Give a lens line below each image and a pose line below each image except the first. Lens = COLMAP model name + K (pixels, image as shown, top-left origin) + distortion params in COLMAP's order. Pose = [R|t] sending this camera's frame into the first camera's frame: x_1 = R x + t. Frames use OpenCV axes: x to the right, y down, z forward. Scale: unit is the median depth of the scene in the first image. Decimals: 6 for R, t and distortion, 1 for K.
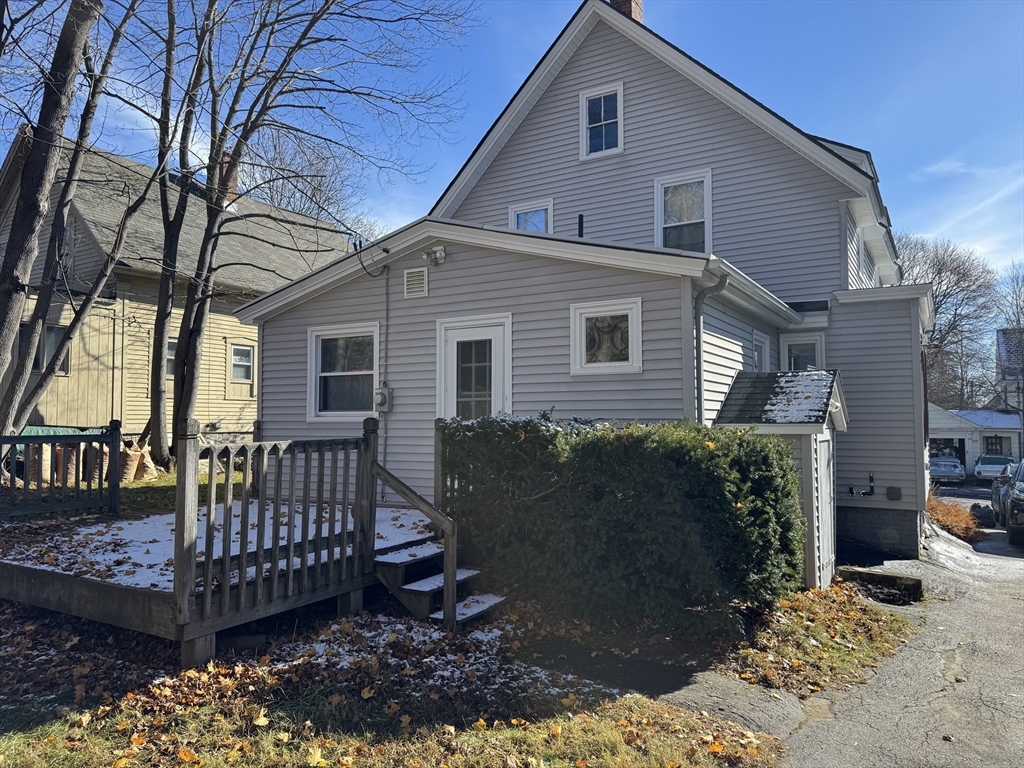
lens RADIAL K [[719.9, 0, 508.0], [0, 719.9, 375.9], [0, 0, 1]] dist [0.067036, -0.081046]
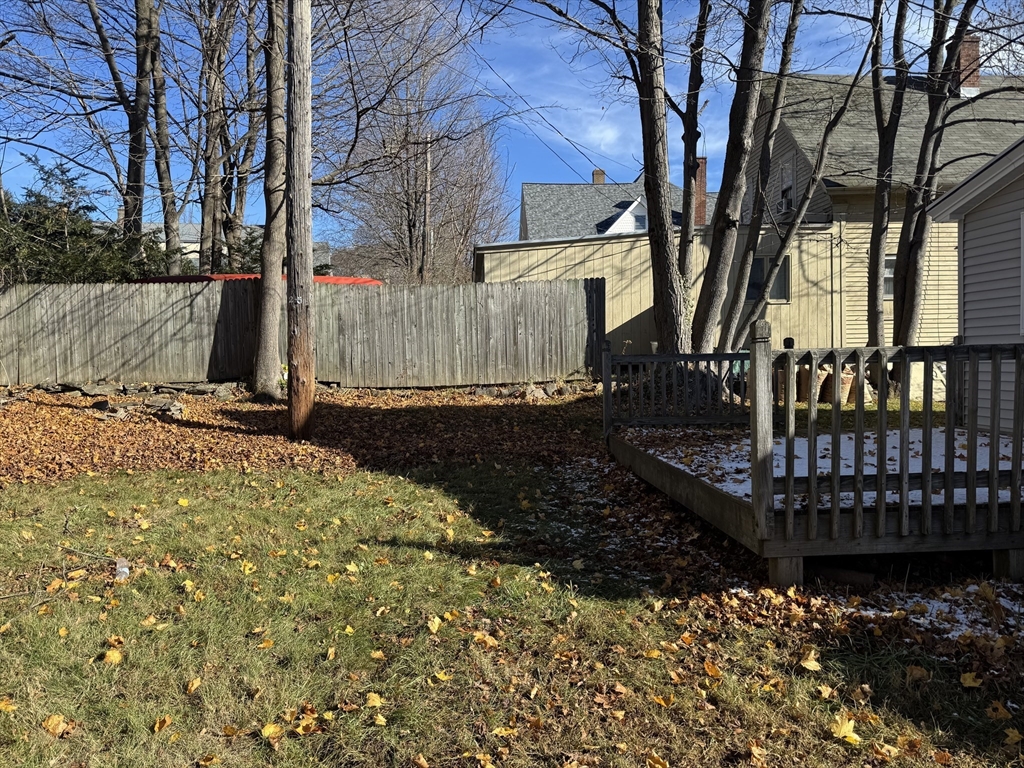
lens RADIAL K [[719.9, 0, 511.5], [0, 719.9, 382.6], [0, 0, 1]] dist [0.067036, -0.081046]
pose [[0.560838, 0.016413, -0.827763, 0.081628], [0.069003, 0.995398, 0.066488, 0.030868], [0.825045, -0.094407, 0.557124, 0.129730]]
